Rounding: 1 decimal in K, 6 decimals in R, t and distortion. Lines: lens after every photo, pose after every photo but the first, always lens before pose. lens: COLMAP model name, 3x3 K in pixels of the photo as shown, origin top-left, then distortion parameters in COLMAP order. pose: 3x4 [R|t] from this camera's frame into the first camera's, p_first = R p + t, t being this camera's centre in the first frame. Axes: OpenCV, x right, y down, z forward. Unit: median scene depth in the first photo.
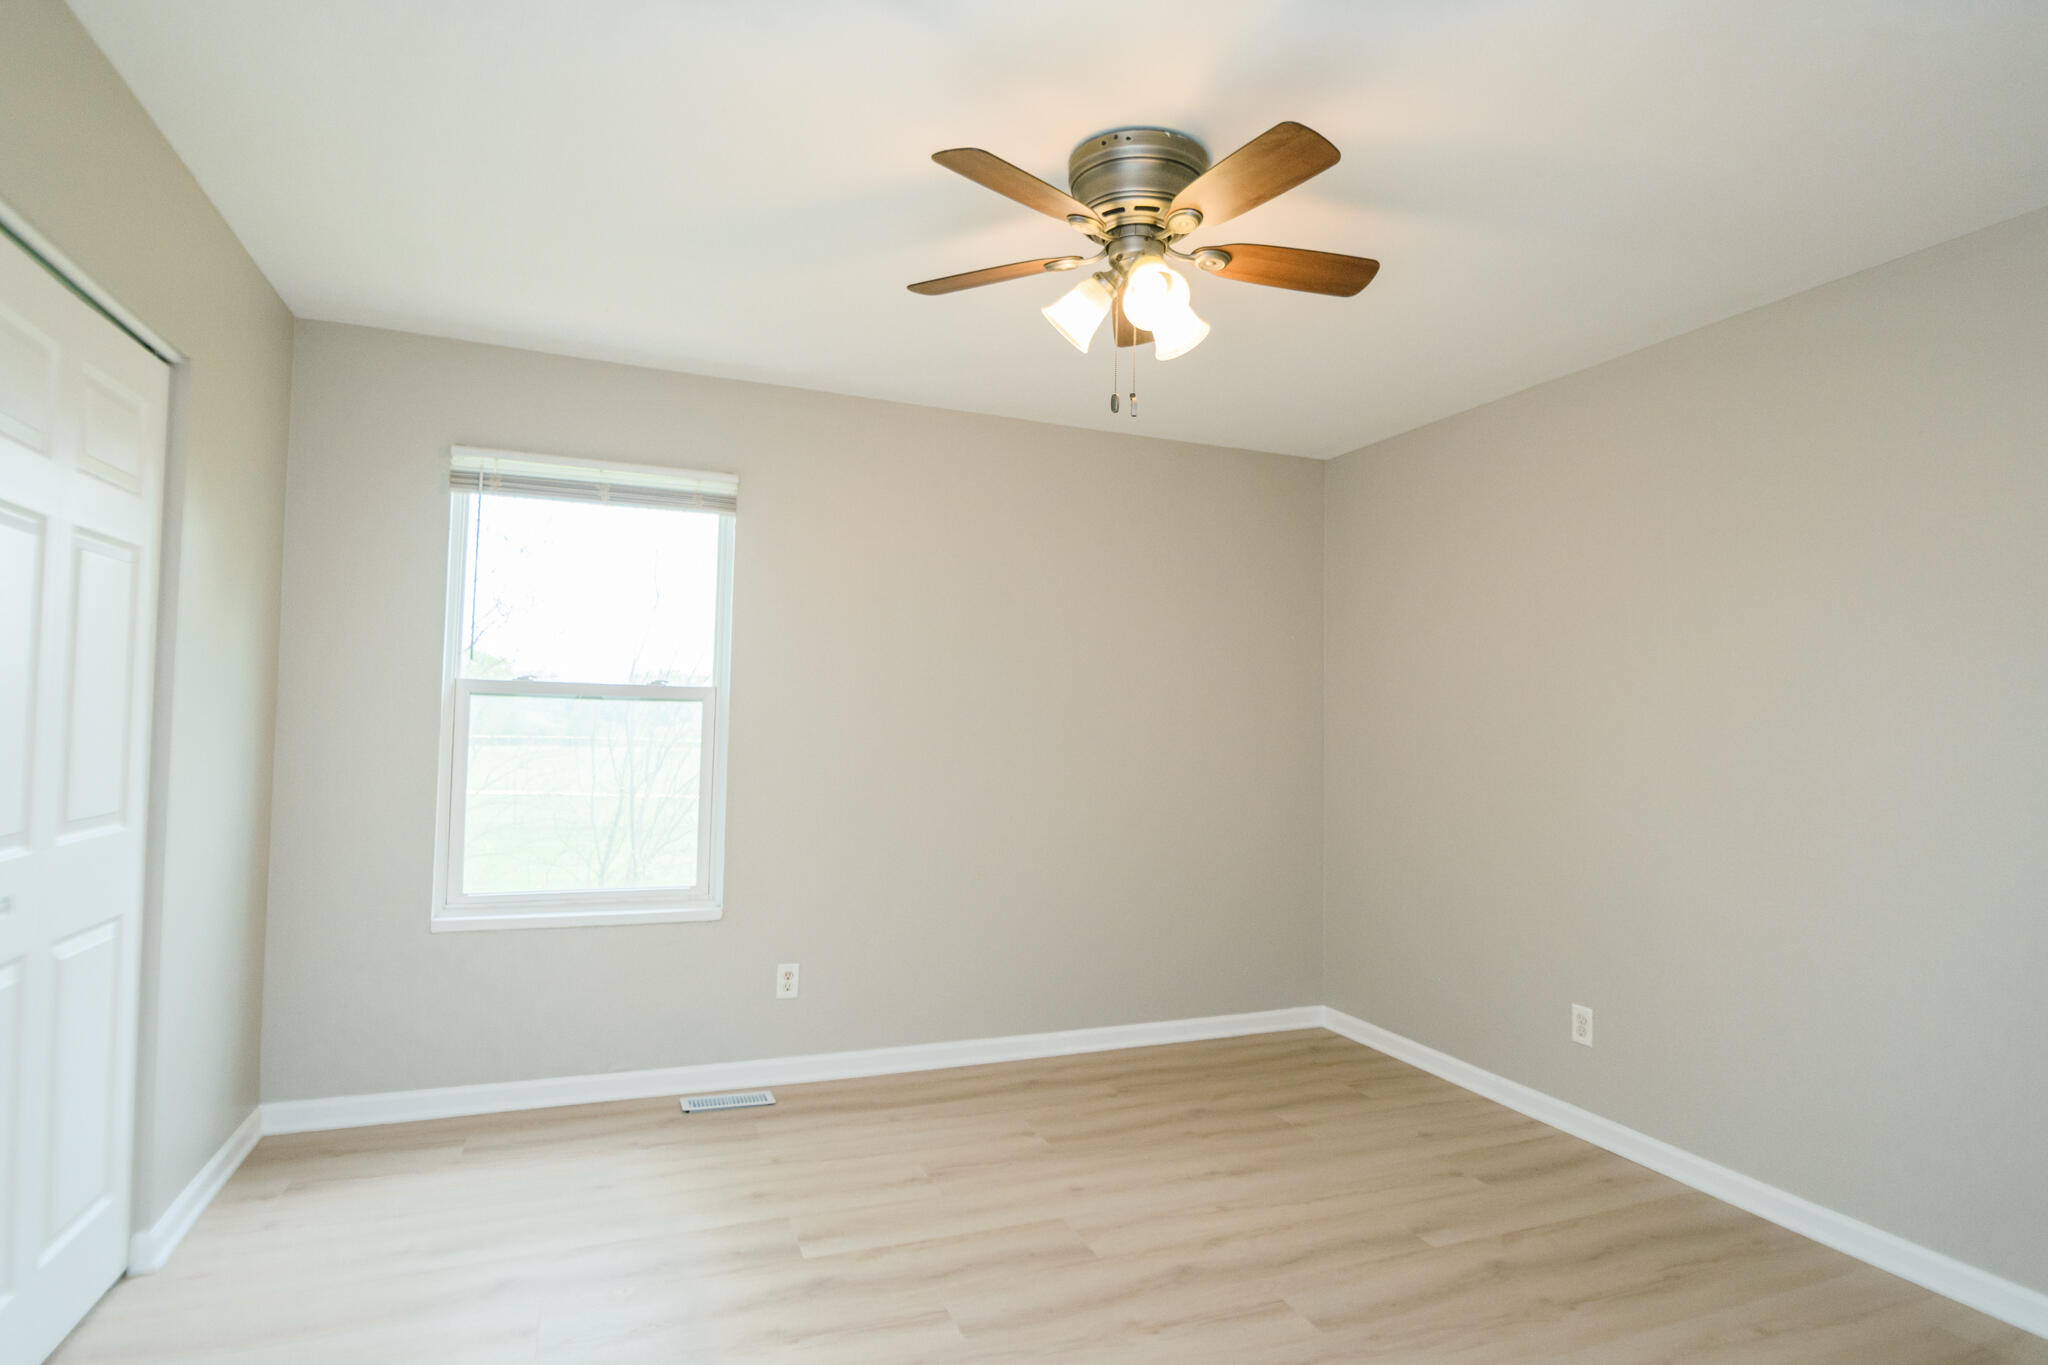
lens RADIAL K [[1031.0, 0, 1019.2], [0, 1031.0, 674.7], [0, 0, 1]] dist [-0.000611, -0.010892]
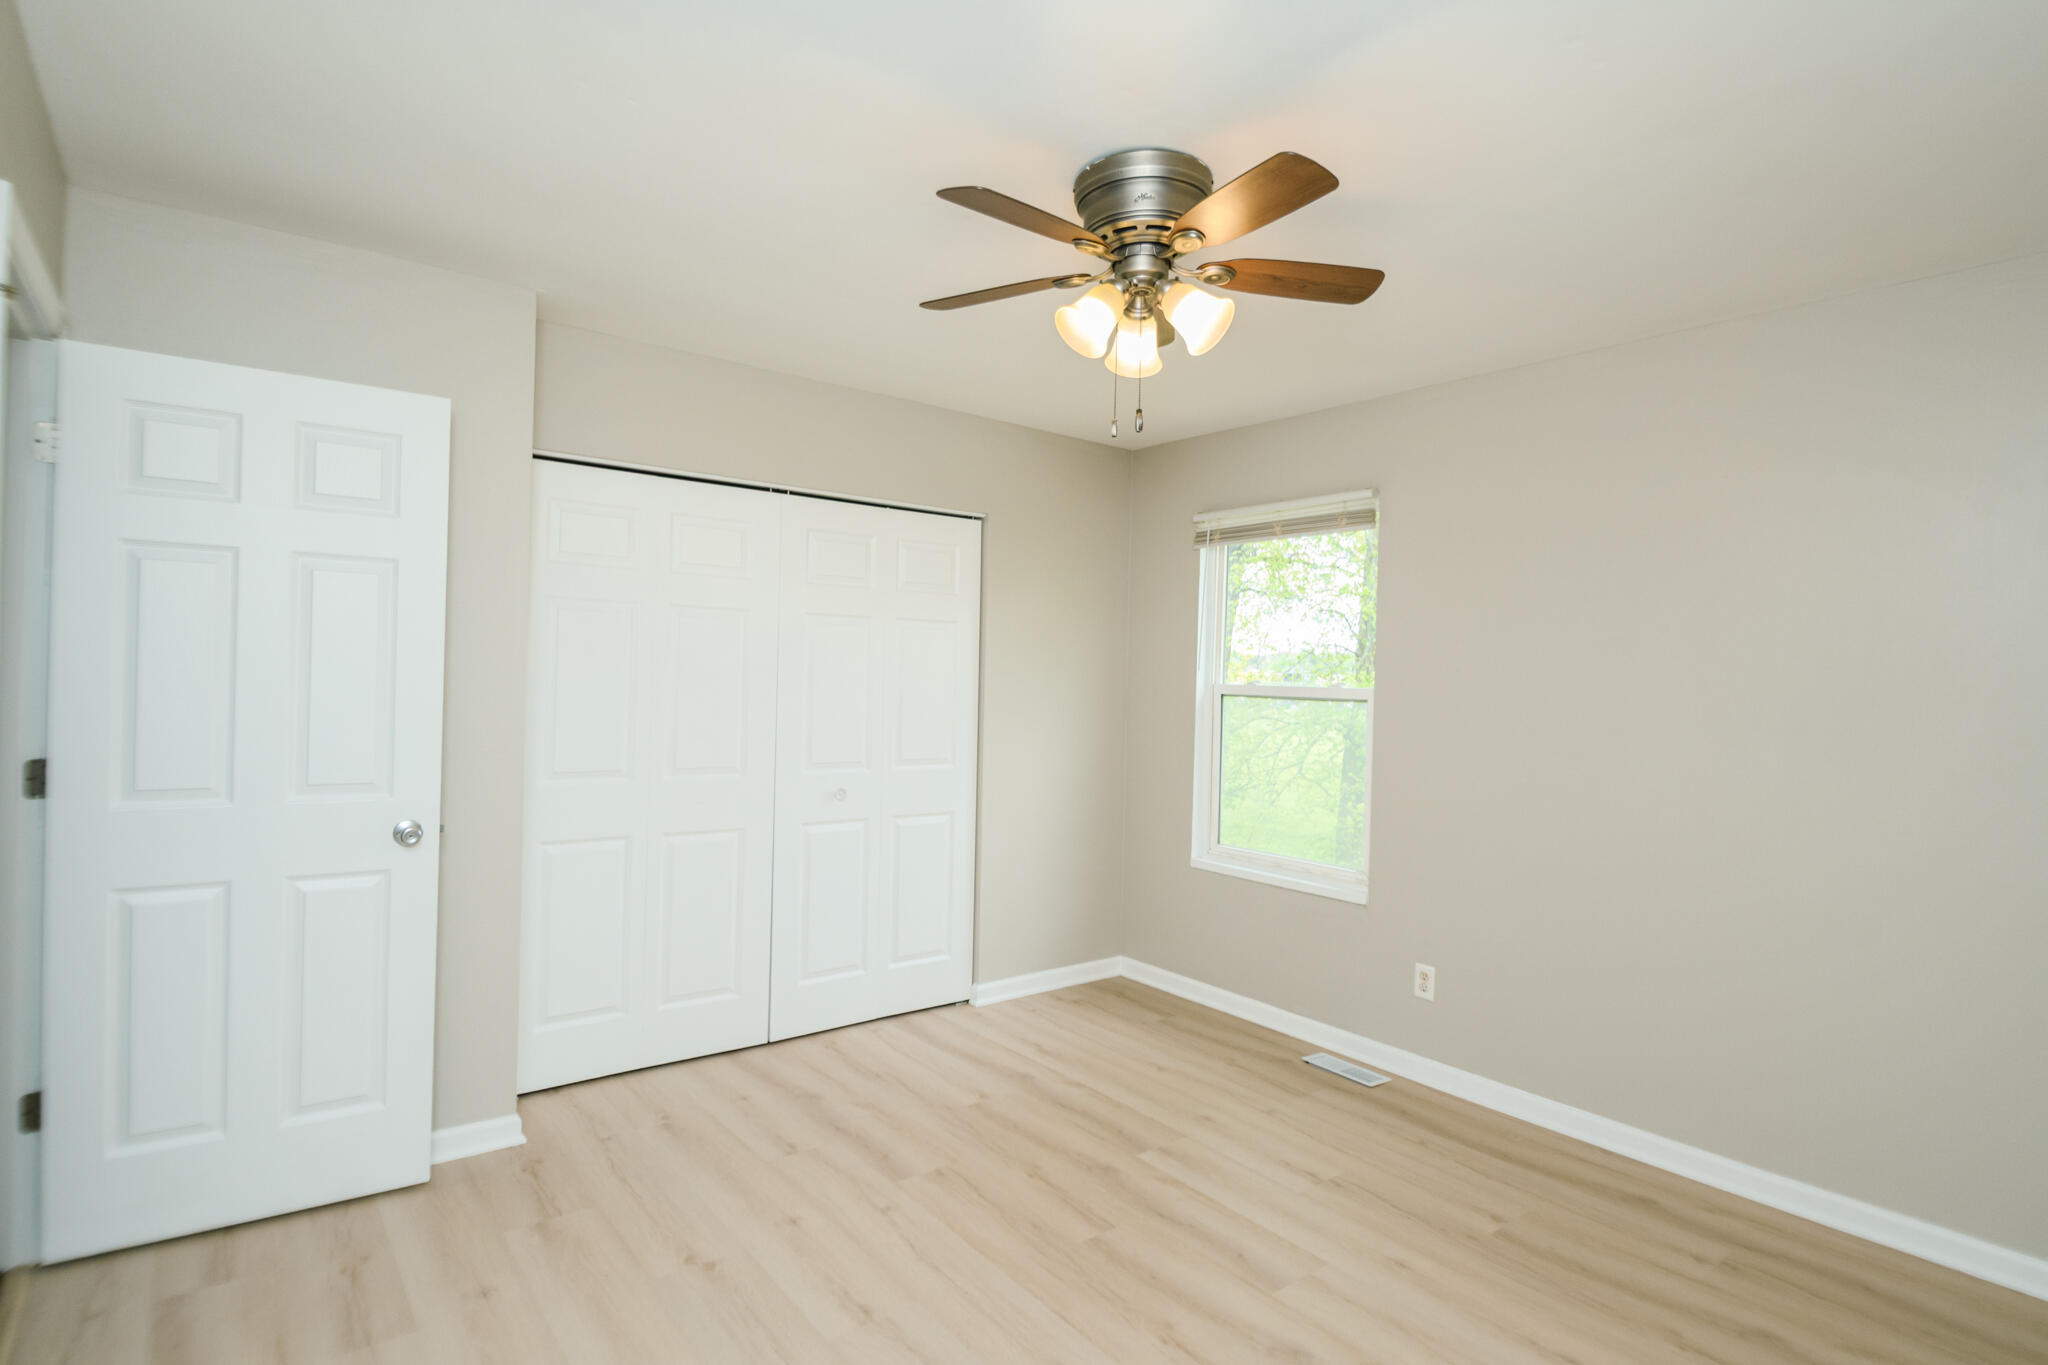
lens RADIAL K [[1031.0, 0, 1019.2], [0, 1031.0, 674.7], [0, 0, 1]] dist [-0.000611, -0.010892]
pose [[0.271028, -0.018683, -0.962390, 0.674768], [0.034674, 0.999352, -0.009636, -0.004607], [0.961947, -0.030759, 0.271500, 0.382445]]
